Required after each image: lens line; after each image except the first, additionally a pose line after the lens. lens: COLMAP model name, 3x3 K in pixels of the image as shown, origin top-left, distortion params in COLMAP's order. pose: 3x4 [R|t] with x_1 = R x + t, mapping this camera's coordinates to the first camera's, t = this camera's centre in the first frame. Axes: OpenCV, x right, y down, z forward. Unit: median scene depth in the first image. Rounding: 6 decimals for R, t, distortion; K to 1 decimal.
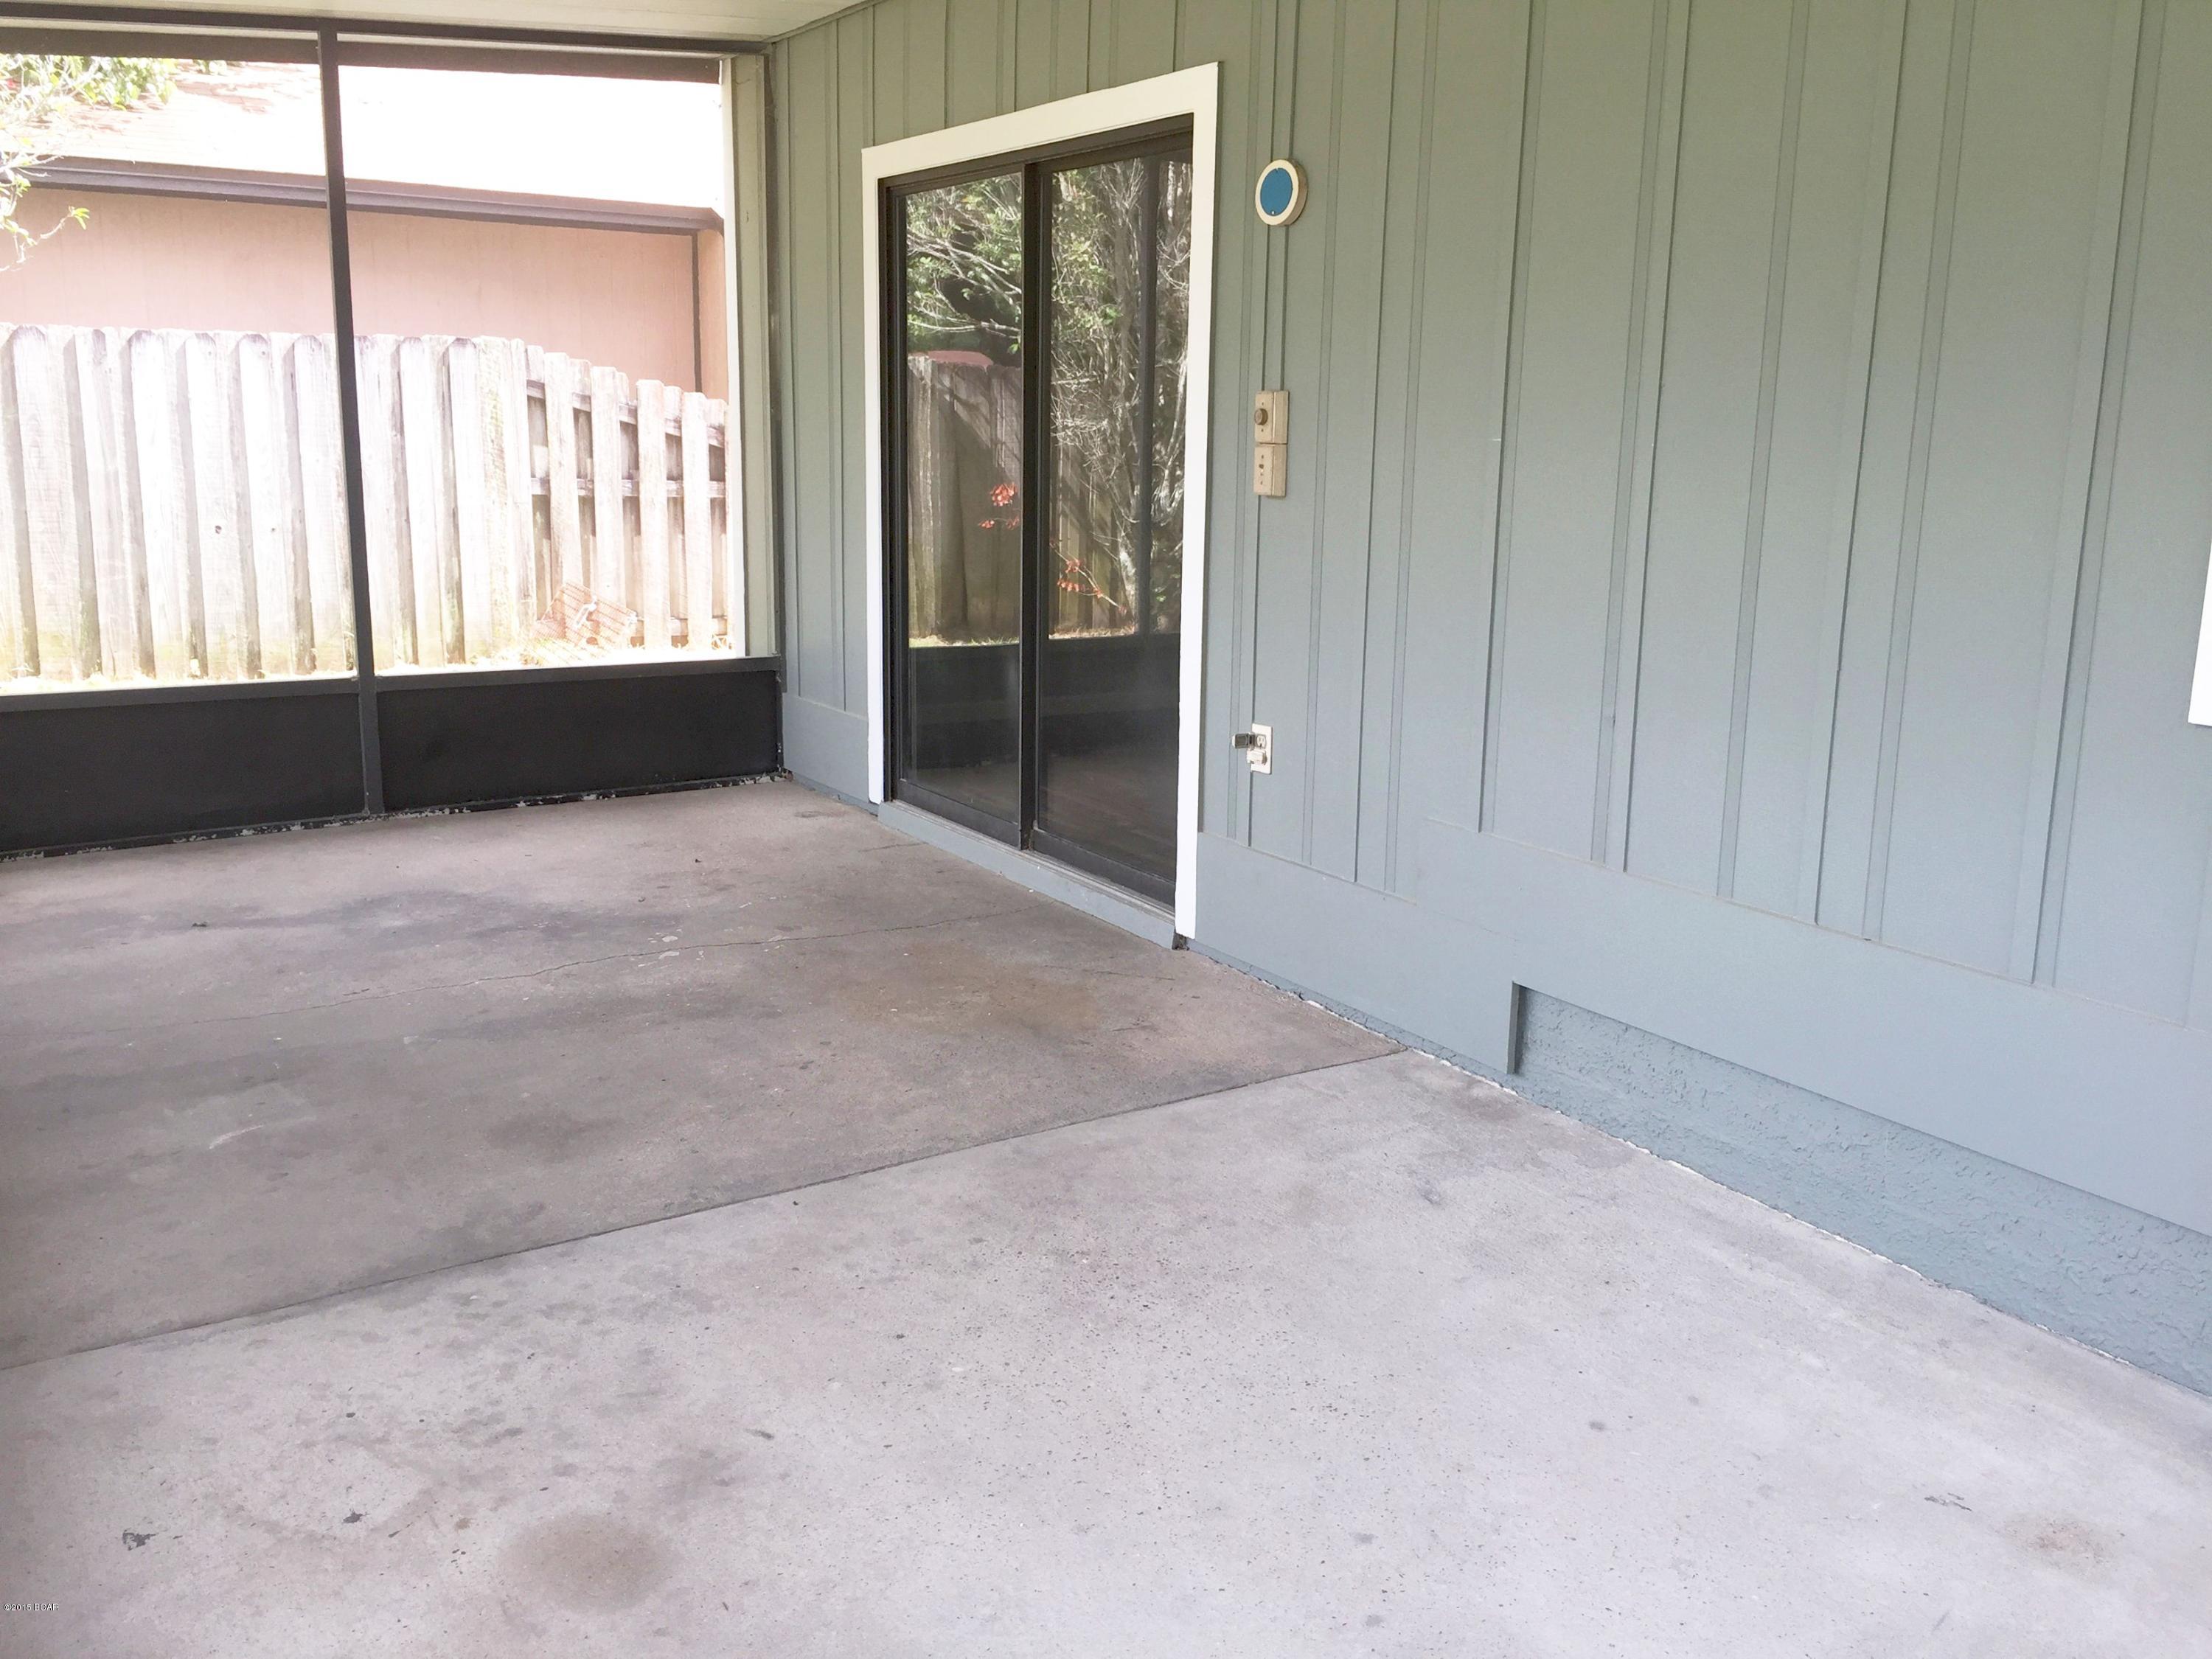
lens RADIAL K [[1896.2, 0, 1110.6], [0, 1896.2, 817.7], [0, 0, 1]] dist [0.082407, -0.118080]
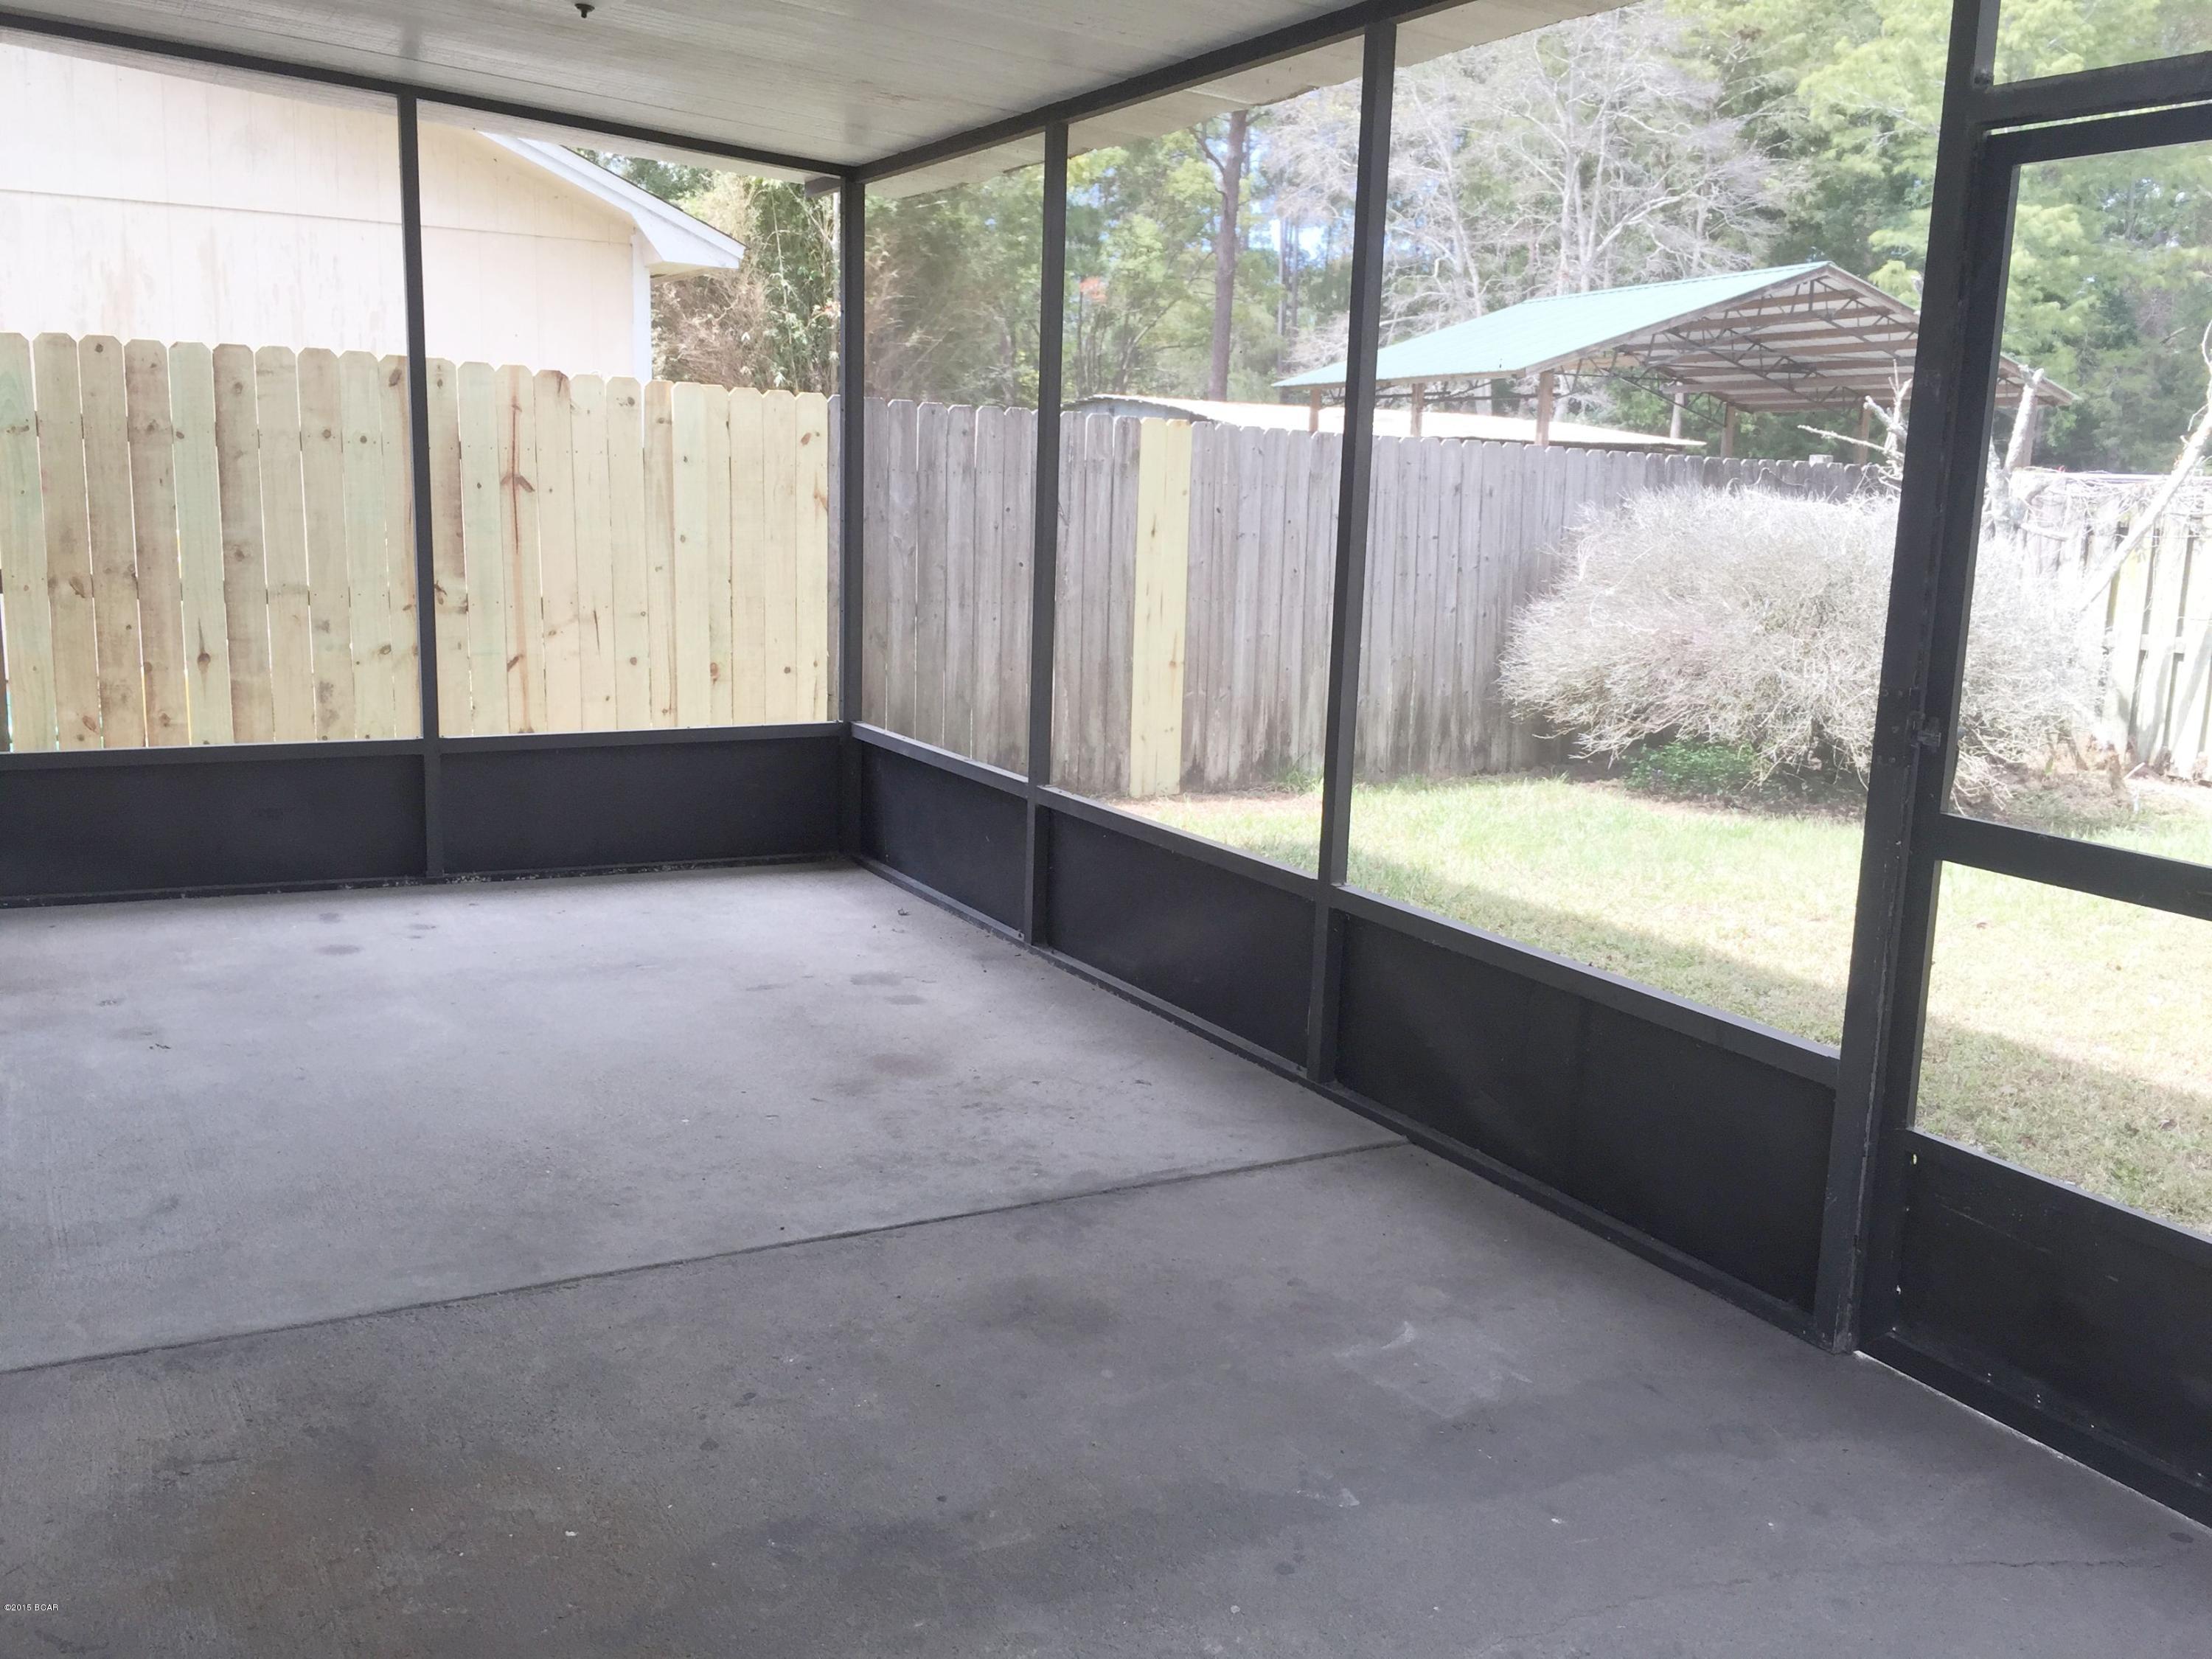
lens RADIAL K [[1896.2, 0, 1108.4], [0, 1896.2, 820.6], [0, 0, 1]] dist [0.082407, -0.118080]
pose [[-0.997950, -0.056727, 0.029638, -0.311714], [-0.041141, 0.923284, 0.381909, -0.357698], [-0.049029, 0.379906, -0.923725, 1.610288]]
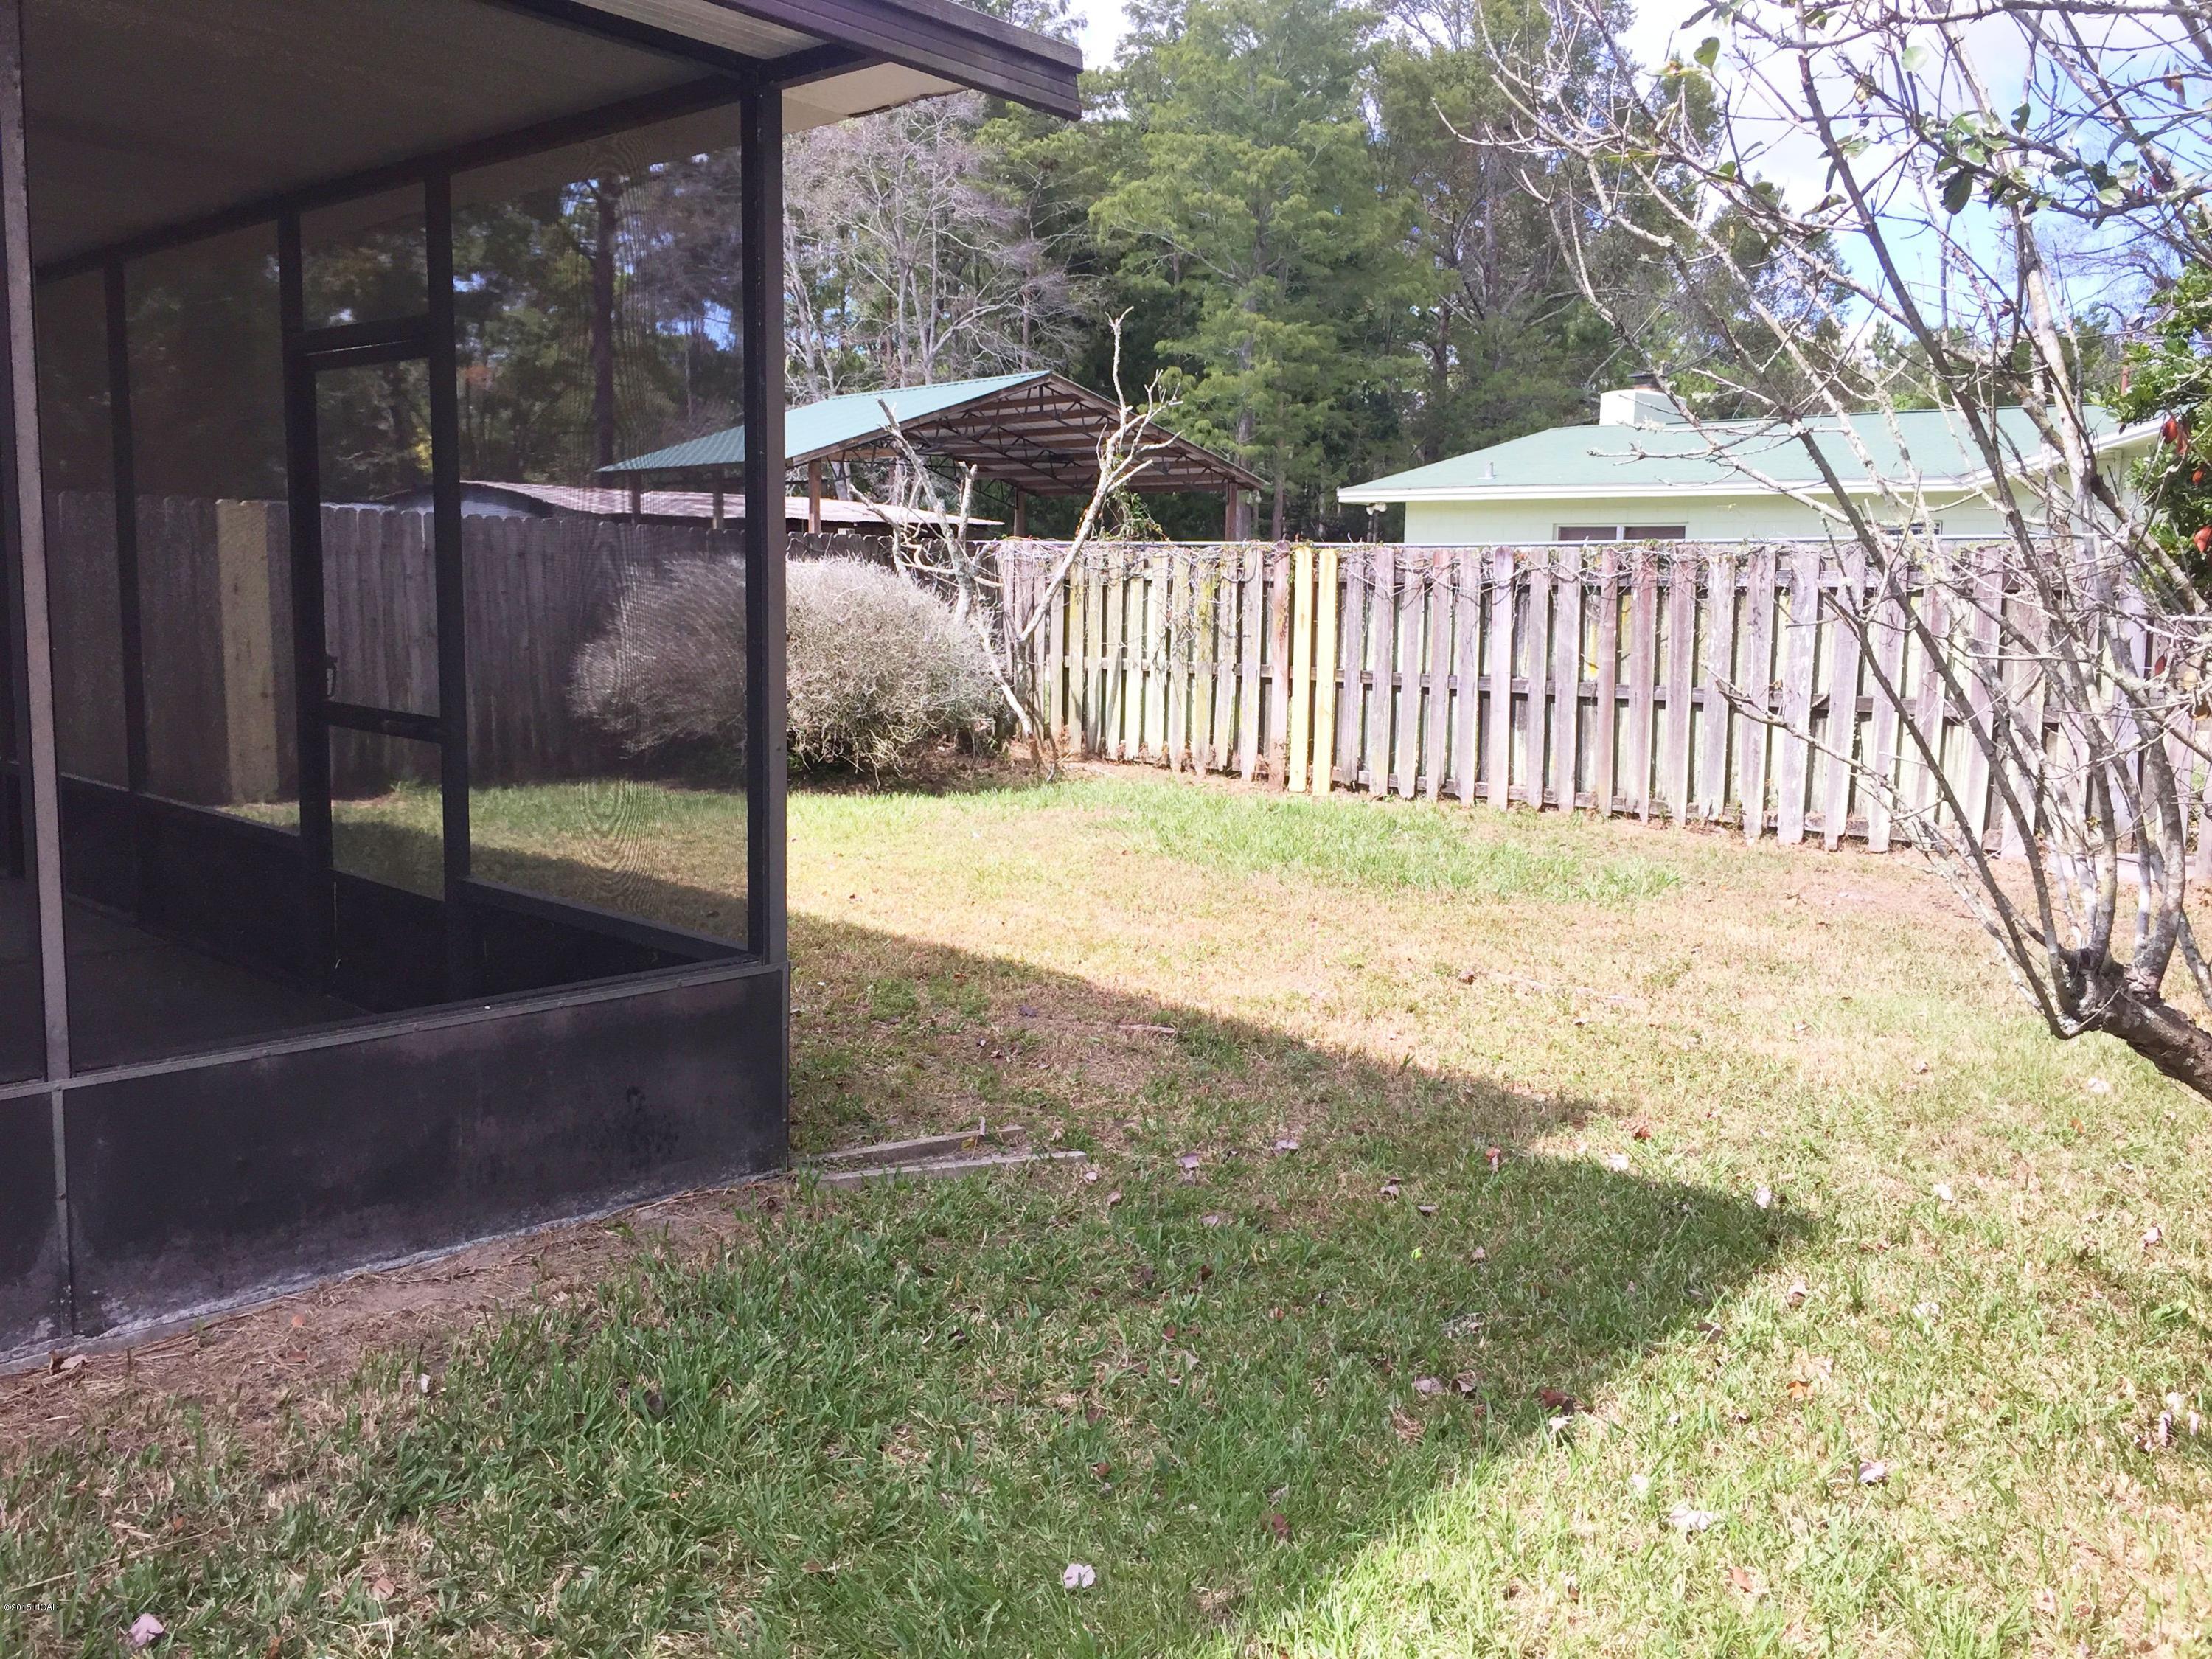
lens RADIAL K [[1896.2, 0, 1114.9], [0, 1896.2, 824.6], [0, 0, 1]] dist [0.082407, -0.118080]
pose [[-0.970845, -0.001205, -0.239706, -0.525529], [-0.081949, 0.941405, 0.327171, -0.423381], [0.225266, 0.337276, -0.914057, 1.923110]]
